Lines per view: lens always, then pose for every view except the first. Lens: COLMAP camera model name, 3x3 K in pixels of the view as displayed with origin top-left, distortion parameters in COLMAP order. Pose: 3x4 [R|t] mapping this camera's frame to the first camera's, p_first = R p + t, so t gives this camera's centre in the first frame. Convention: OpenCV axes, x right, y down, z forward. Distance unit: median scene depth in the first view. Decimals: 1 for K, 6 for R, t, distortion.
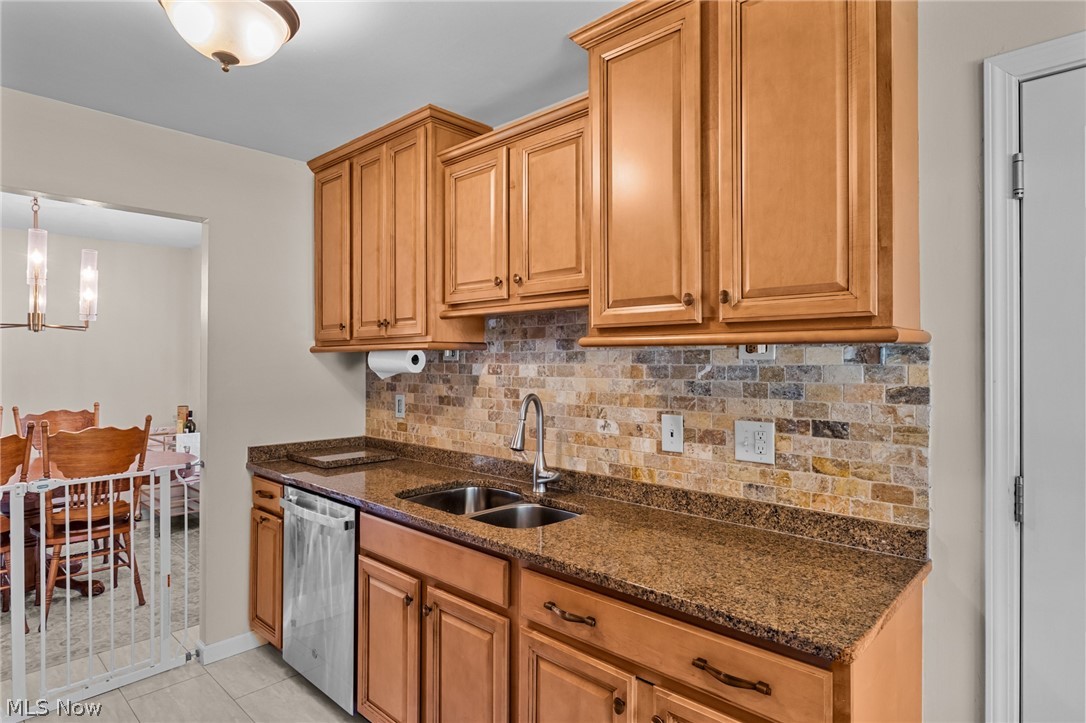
lens RADIAL K [[591.3, 0, 543.6], [0, 591.3, 355.7], [0, 0, 1]] dist [-0.002824, -0.000788]
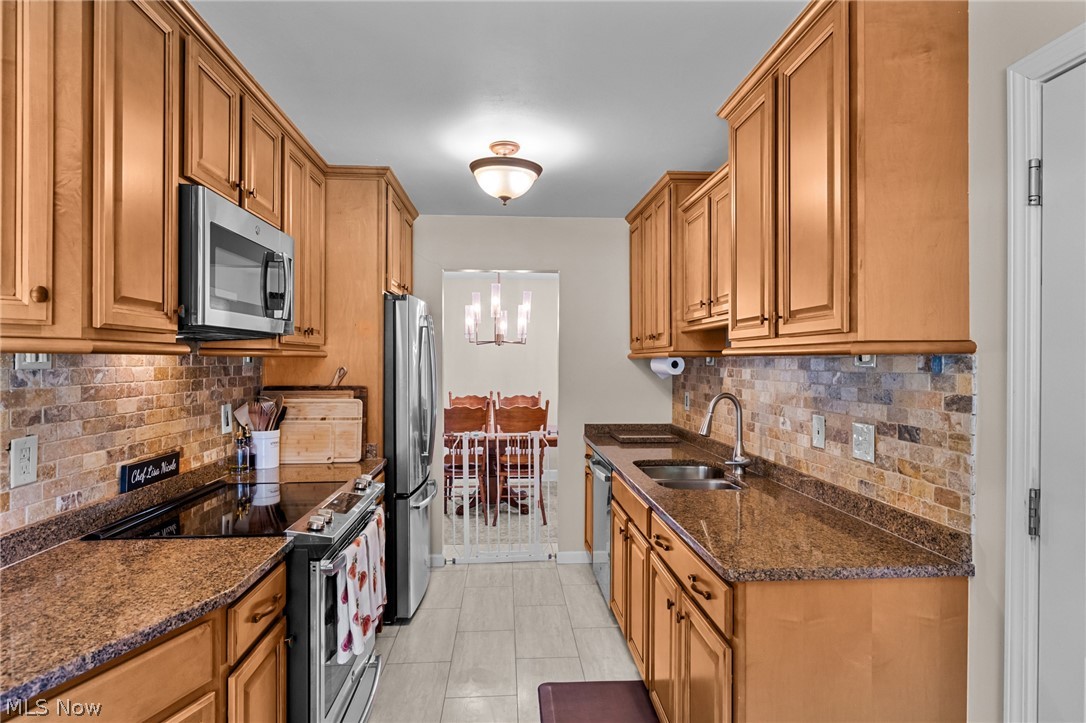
lens RADIAL K [[591.3, 0, 542.3], [0, 591.3, 362.3], [0, 0, 1]] dist [-0.002824, -0.000788]
pose [[0.729329, 0.001773, -0.684161, 0.687880], [0.004789, 0.999959, 0.007697, -0.014125], [0.684146, -0.008890, 0.729291, -0.213194]]
